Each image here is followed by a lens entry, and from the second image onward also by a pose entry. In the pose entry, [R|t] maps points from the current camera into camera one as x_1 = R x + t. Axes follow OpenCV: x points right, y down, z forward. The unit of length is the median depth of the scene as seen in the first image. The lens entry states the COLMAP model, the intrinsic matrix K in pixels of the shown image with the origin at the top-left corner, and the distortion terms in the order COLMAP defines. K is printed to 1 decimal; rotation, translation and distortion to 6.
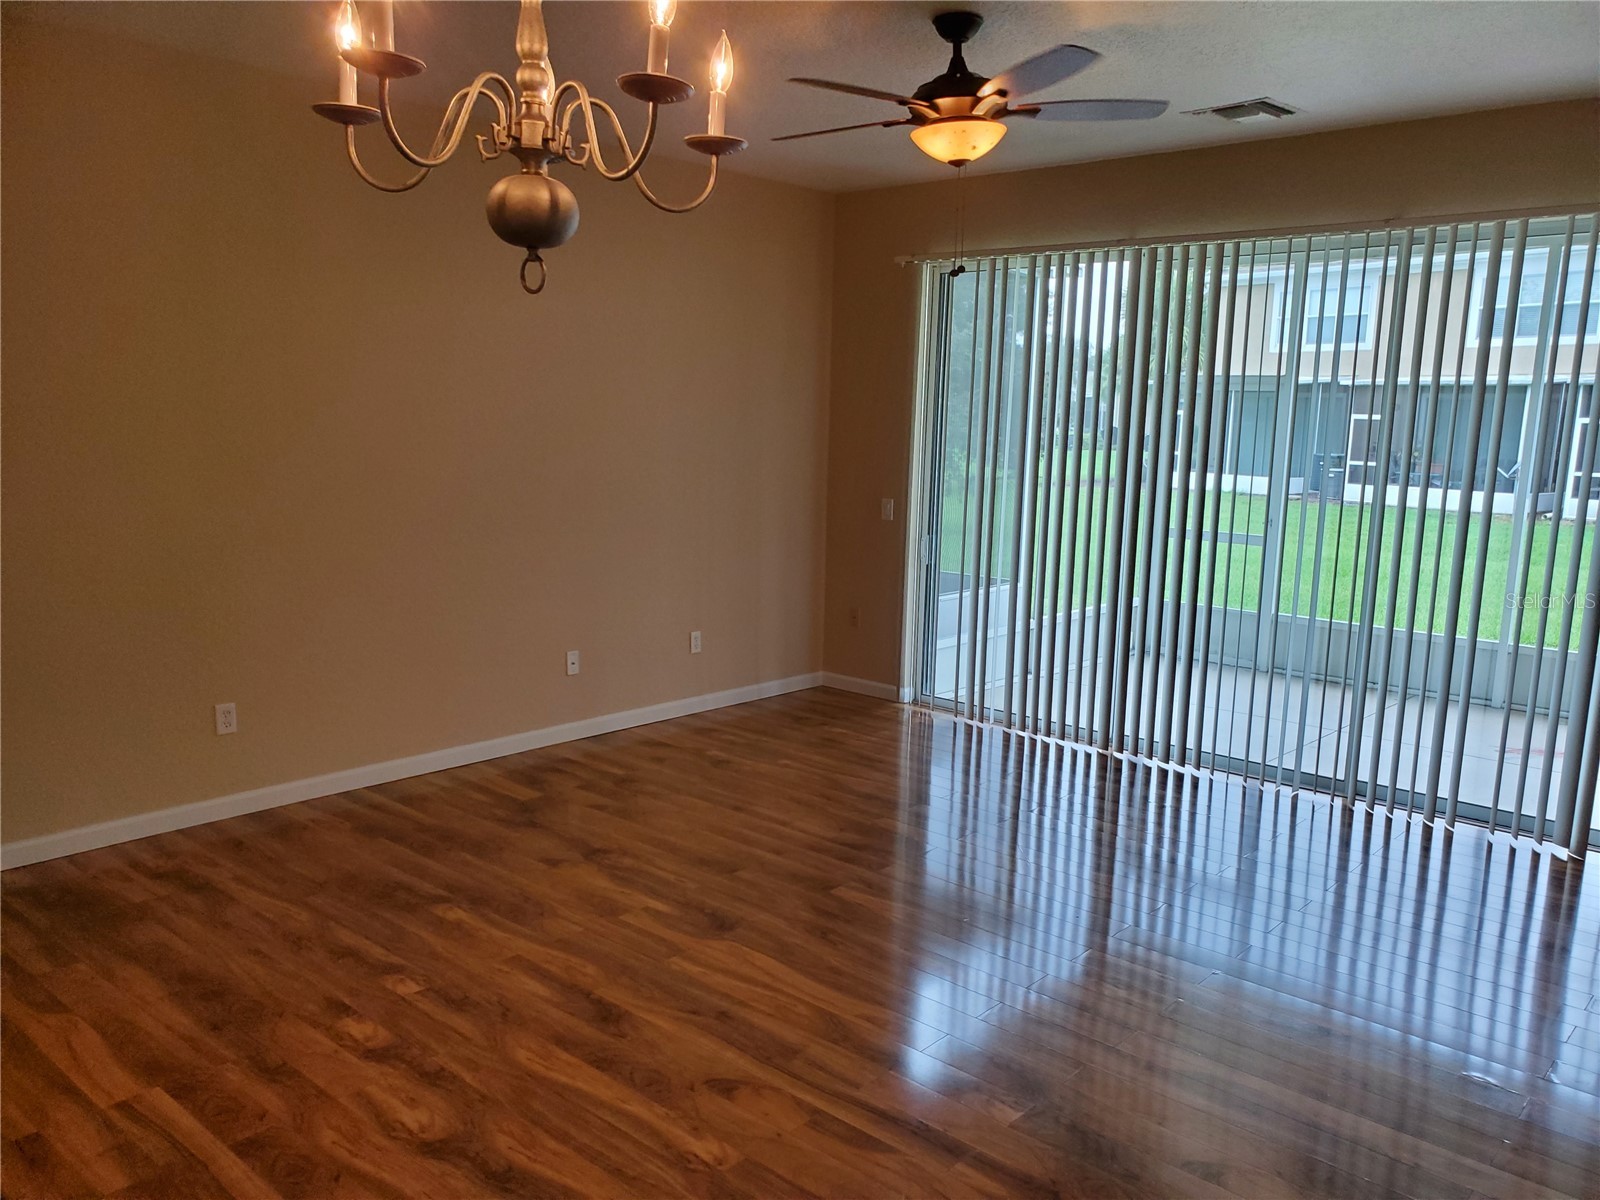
lens RADIAL K [[1294.4, 0, 800.0], [0, 1294.4, 600.0], [0, 0, 1]] dist [0.345332, -0.663833]
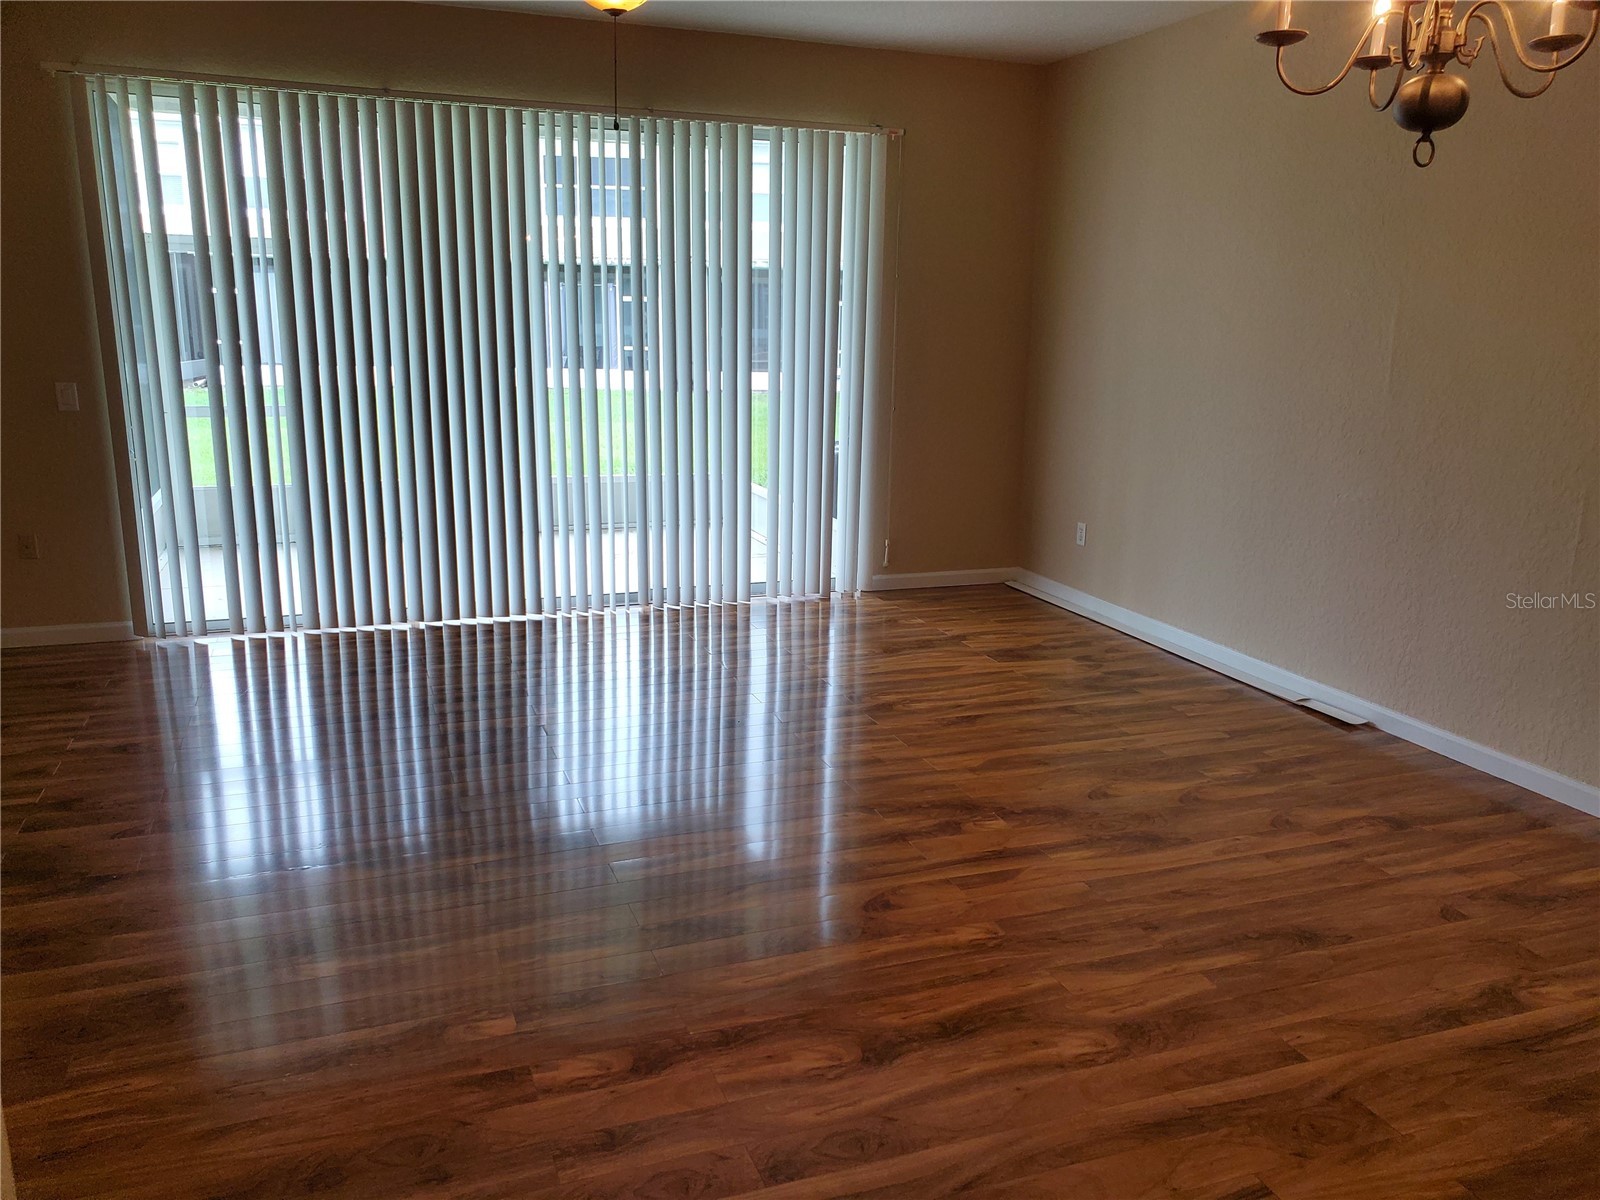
lens RADIAL K [[1294.4, 0, 800.0], [0, 1294.4, 600.0], [0, 0, 1]] dist [0.345332, -0.663833]
pose [[0.432302, -0.207308, 0.877575, -0.905149], [0.126592, 0.977529, 0.168559, -0.064727], [-0.892799, 0.038225, 0.448831, 0.525570]]
